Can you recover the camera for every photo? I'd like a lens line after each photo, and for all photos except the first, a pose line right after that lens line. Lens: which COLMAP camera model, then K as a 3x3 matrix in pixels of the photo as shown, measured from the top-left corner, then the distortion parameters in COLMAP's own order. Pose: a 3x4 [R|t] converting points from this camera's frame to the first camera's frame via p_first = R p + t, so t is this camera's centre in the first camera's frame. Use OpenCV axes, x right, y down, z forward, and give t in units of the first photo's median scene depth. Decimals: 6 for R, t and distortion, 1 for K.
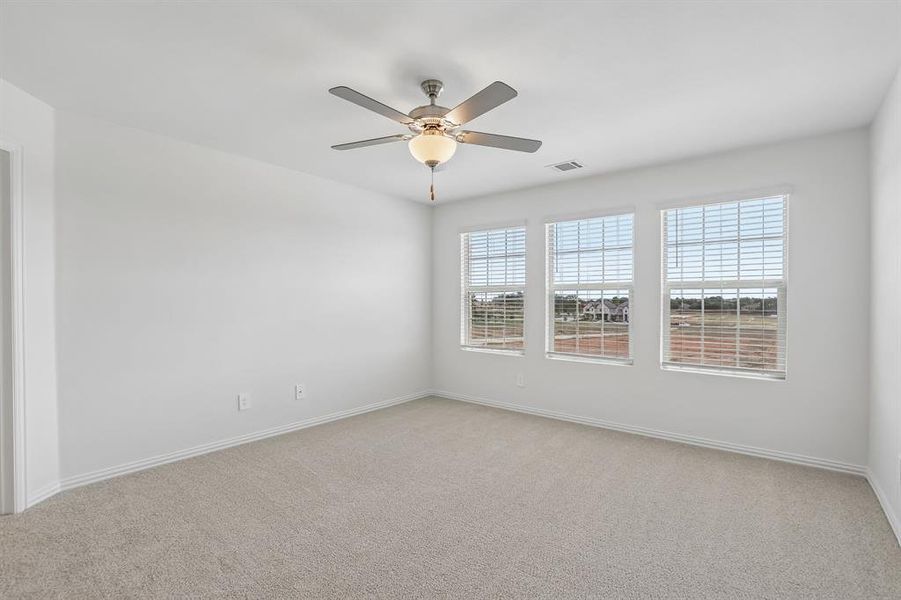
lens RADIAL K [[427.6, 0, 447.0], [0, 427.6, 306.2], [0, 0, 1]] dist [0.000029, -0.000428]
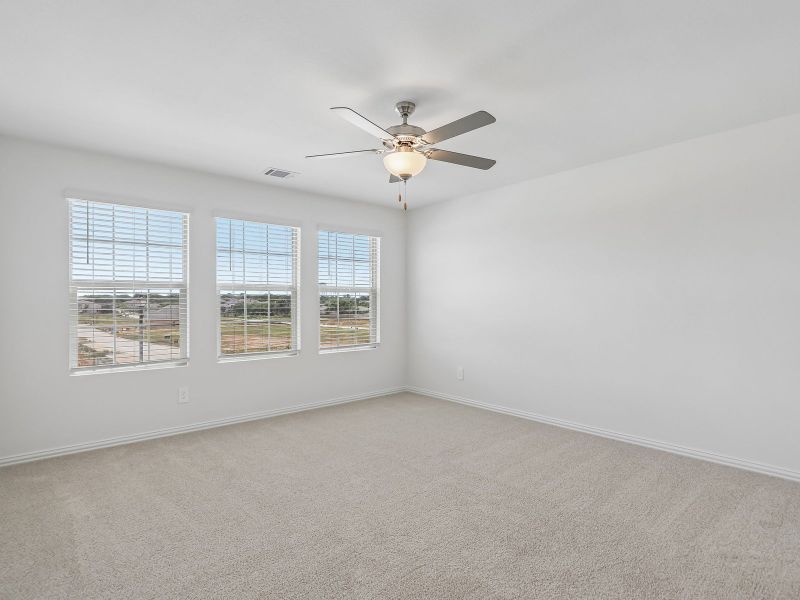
lens RADIAL K [[416.8, 0, 396.1], [0, 416.8, 298.9], [0, 0, 1]] dist [-0.015904, 0.002384]
pose [[0.185938, 0.002715, 0.982558, -0.488824], [0.010834, 0.999930, -0.004813, -0.006576], [-0.982502, 0.011540, 0.185895, 0.384026]]
